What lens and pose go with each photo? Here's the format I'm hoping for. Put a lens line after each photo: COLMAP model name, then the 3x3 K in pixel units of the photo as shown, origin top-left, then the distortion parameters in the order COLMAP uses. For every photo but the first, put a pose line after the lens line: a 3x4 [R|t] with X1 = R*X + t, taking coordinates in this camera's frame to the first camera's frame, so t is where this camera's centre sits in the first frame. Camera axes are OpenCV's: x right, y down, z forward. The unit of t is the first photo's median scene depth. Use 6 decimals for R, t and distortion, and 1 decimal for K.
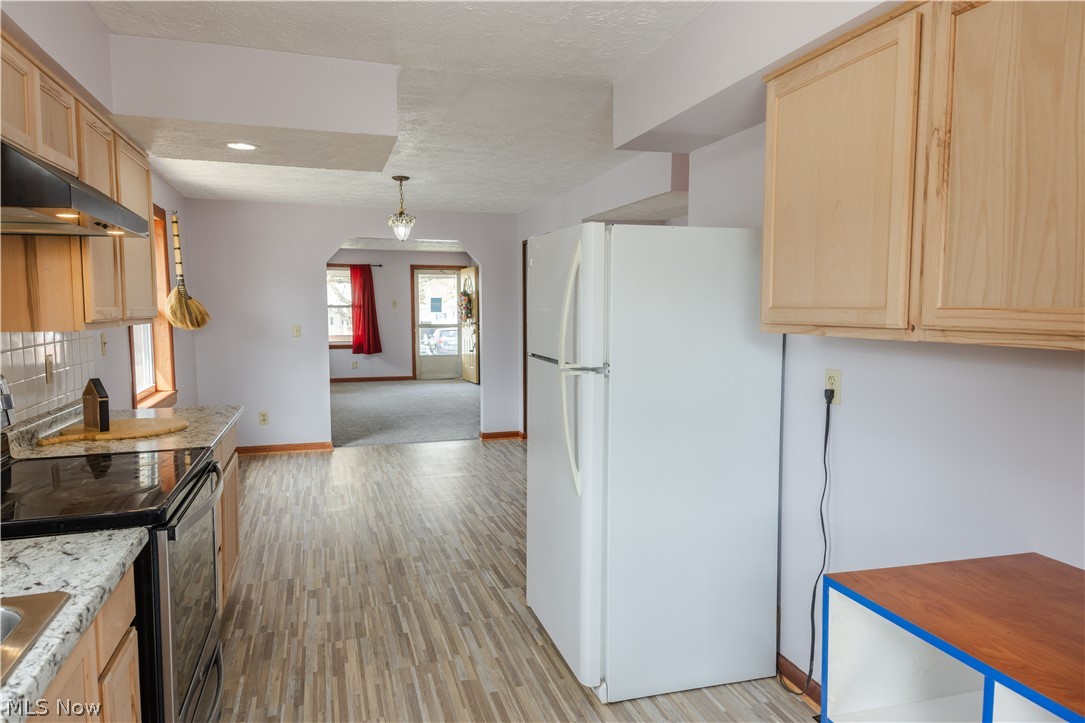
lens RADIAL K [[706.2, 0, 541.5], [0, 706.2, 358.5], [0, 0, 1]] dist [0.133473, -0.105292]
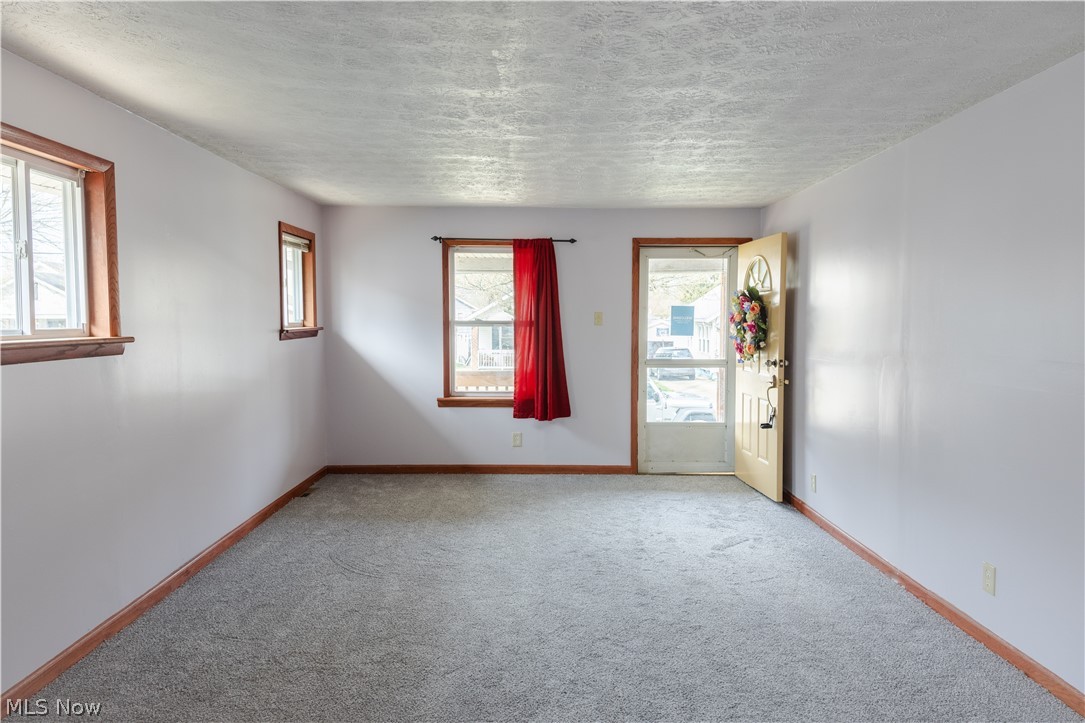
lens RADIAL K [[706.2, 0, 541.5], [0, 706.2, 358.5], [0, 0, 1]] dist [0.133473, -0.105292]
pose [[0.956271, 0.023025, -0.291575, -0.102804], [-0.028868, 0.999459, -0.015754, -0.040906], [0.291054, 0.023482, 0.956418, 0.530119]]
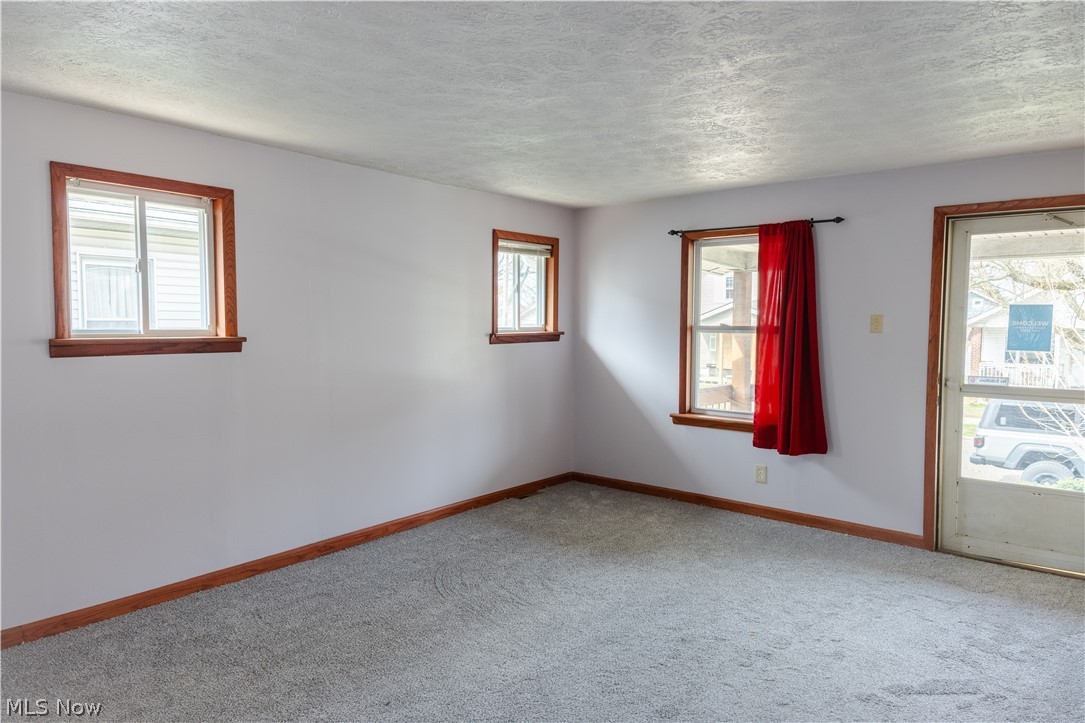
lens RADIAL K [[706.2, 0, 541.5], [0, 706.2, 358.5], [0, 0, 1]] dist [0.133473, -0.105292]
pose [[0.554132, 0.052530, -0.830770, 0.001933], [-0.073670, 0.997186, 0.013914, -0.053032], [0.829163, 0.053492, 0.556442, 0.672763]]
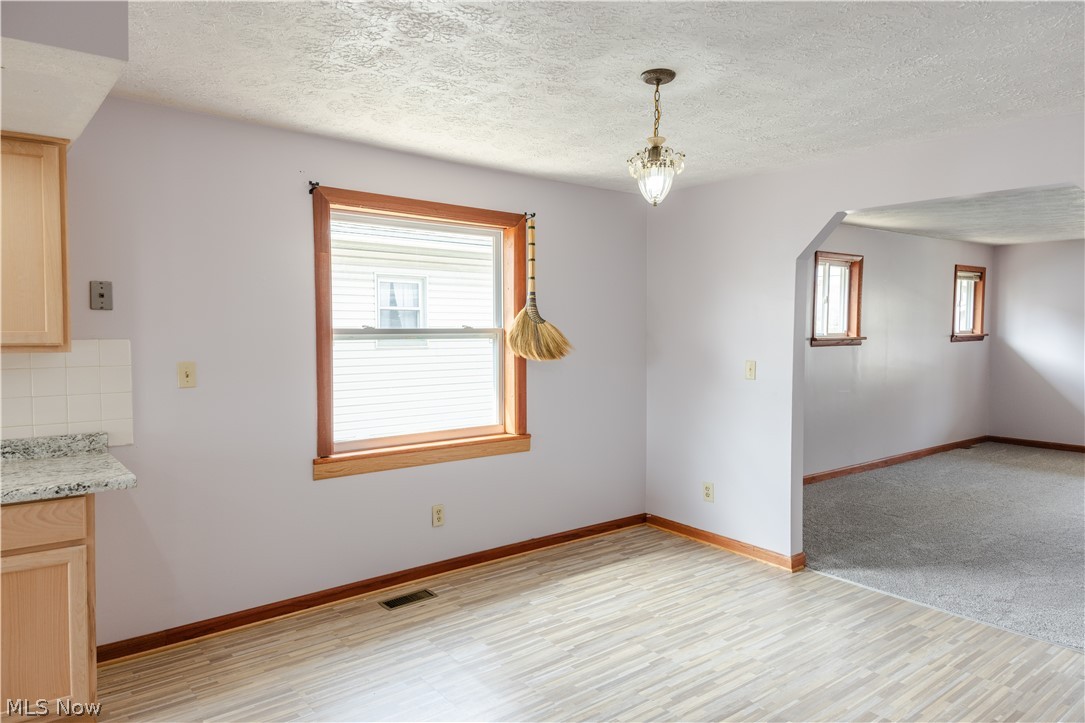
lens RADIAL K [[706.2, 0, 541.5], [0, 706.2, 358.5], [0, 0, 1]] dist [0.133473, -0.105292]
pose [[0.364991, 0.052097, -0.929552, 0.100832], [-0.078467, 0.996602, 0.025045, -0.026709], [0.927698, 0.063798, 0.367839, 0.308403]]
